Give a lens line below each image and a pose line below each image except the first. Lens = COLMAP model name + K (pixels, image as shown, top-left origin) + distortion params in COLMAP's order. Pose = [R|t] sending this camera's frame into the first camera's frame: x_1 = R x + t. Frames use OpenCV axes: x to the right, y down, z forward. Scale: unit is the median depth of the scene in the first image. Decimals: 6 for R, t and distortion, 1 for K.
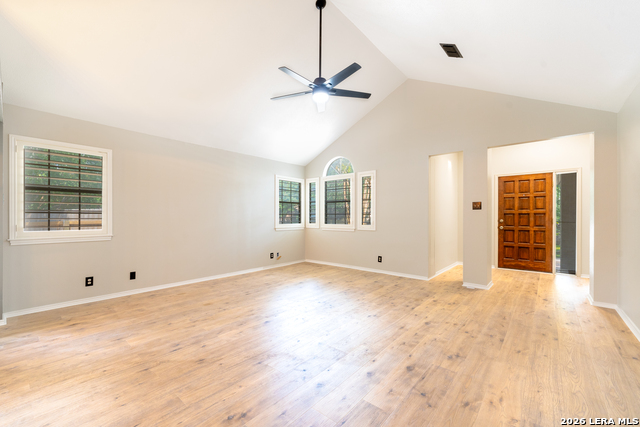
lens RADIAL K [[261.8, 0, 314.7], [0, 261.8, 214.9], [0, 0, 1]] dist [-0.002061, -0.000079]
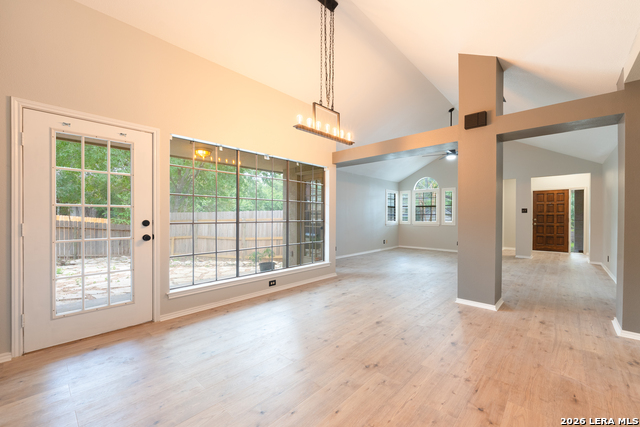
lens RADIAL K [[261.8, 0, 324.9], [0, 261.8, 215.4], [0, 0, 1]] dist [-0.002061, -0.000079]
pose [[0.999849, 0.004623, -0.016754, -0.505625], [-0.004695, 0.999980, -0.004298, 0.010606], [0.016734, 0.004376, 0.999850, -0.567718]]
